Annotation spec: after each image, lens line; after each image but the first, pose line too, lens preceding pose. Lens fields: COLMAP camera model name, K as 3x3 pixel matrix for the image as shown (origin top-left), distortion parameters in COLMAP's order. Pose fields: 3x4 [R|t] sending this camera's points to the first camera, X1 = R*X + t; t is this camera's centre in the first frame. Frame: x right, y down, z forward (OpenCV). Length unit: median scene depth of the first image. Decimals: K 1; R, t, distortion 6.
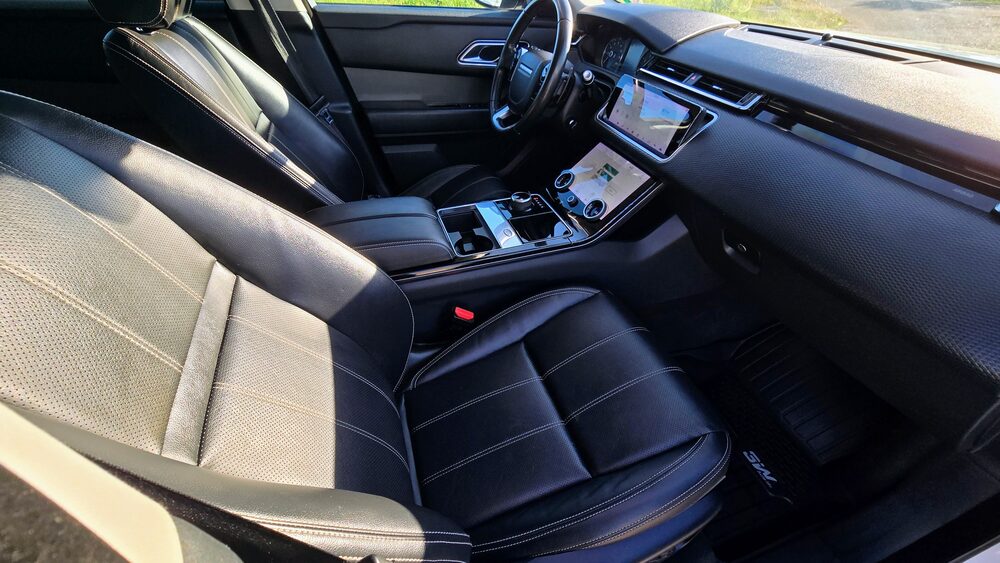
lens RADIAL K [[380.8, 0, 500.0], [0, 380.8, 281.5], [0, 0, 1]] dist [-0.012467, -0.000021]
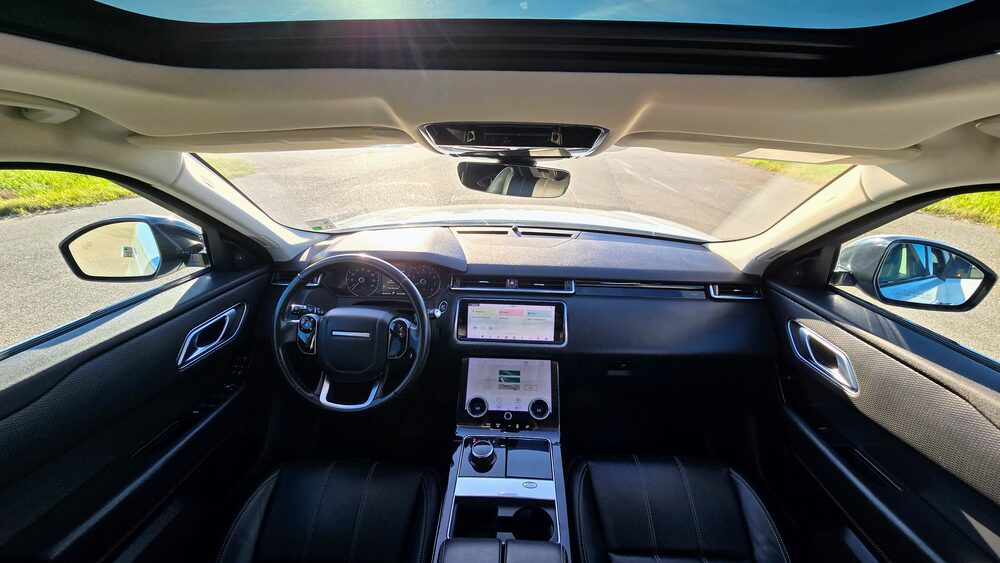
lens RADIAL K [[380.8, 0, 500.0], [0, 380.8, 281.5], [0, 0, 1]] dist [-0.012467, -0.000021]
pose [[0.386831, -0.354951, 0.851100, -0.565895], [0.609136, 0.791283, 0.053147, -0.584050], [-0.692326, 0.497876, 0.522306, 0.315215]]
